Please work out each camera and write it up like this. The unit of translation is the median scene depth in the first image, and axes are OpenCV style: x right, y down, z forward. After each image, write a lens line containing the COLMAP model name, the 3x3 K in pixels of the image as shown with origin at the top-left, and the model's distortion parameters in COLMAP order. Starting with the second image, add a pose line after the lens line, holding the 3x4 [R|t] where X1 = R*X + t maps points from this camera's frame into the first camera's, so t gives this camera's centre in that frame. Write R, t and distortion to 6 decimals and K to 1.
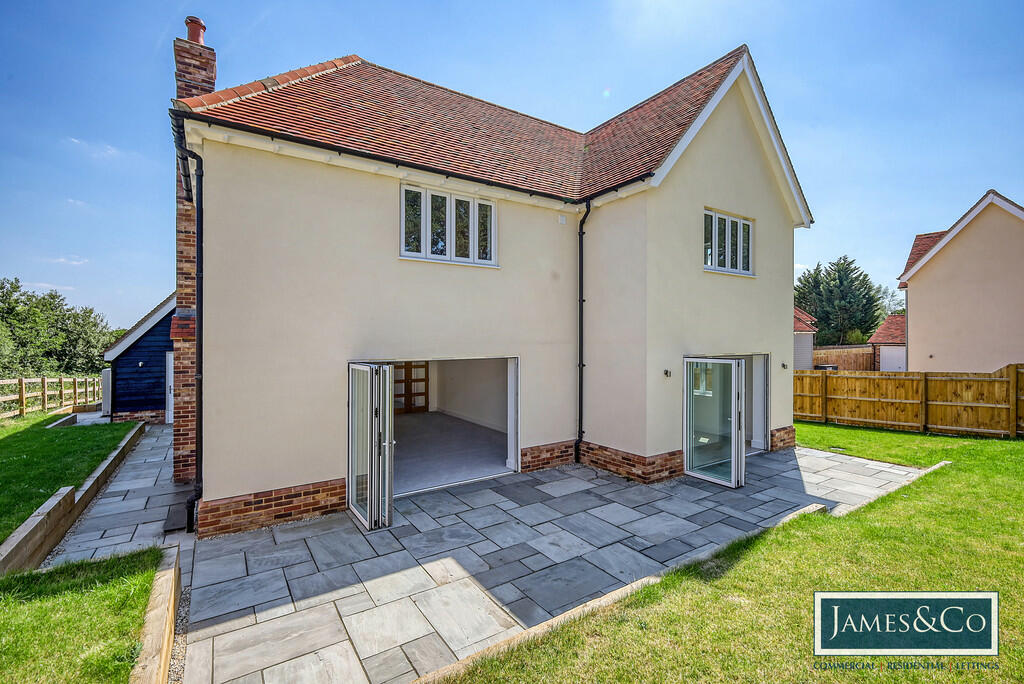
lens RADIAL K [[449.0, 0, 512.3], [0, 449.0, 338.5], [0, 0, 1]] dist [0.001909, 0.000362]
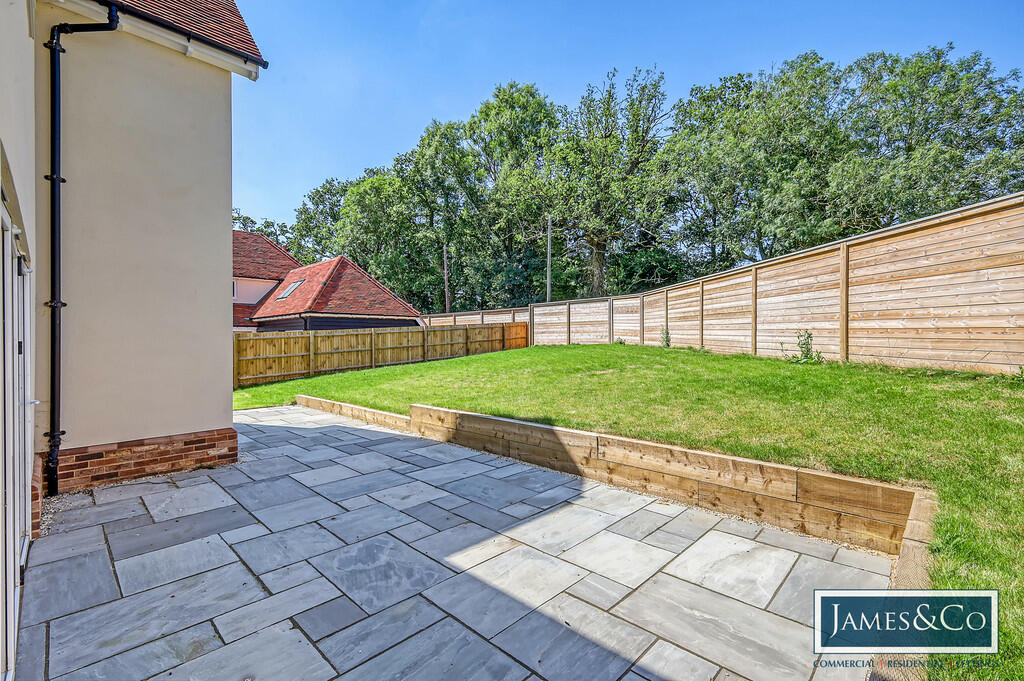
lens RADIAL K [[449.0, 0, 512.5], [0, 449.0, 342.2], [0, 0, 1]] dist [0.001909, 0.000362]
pose [[-0.209745, -0.000947, 0.977756, -0.587148], [0.005694, 0.999981, 0.002190, 0.134275], [-0.977739, 0.006027, -0.209736, 0.763257]]
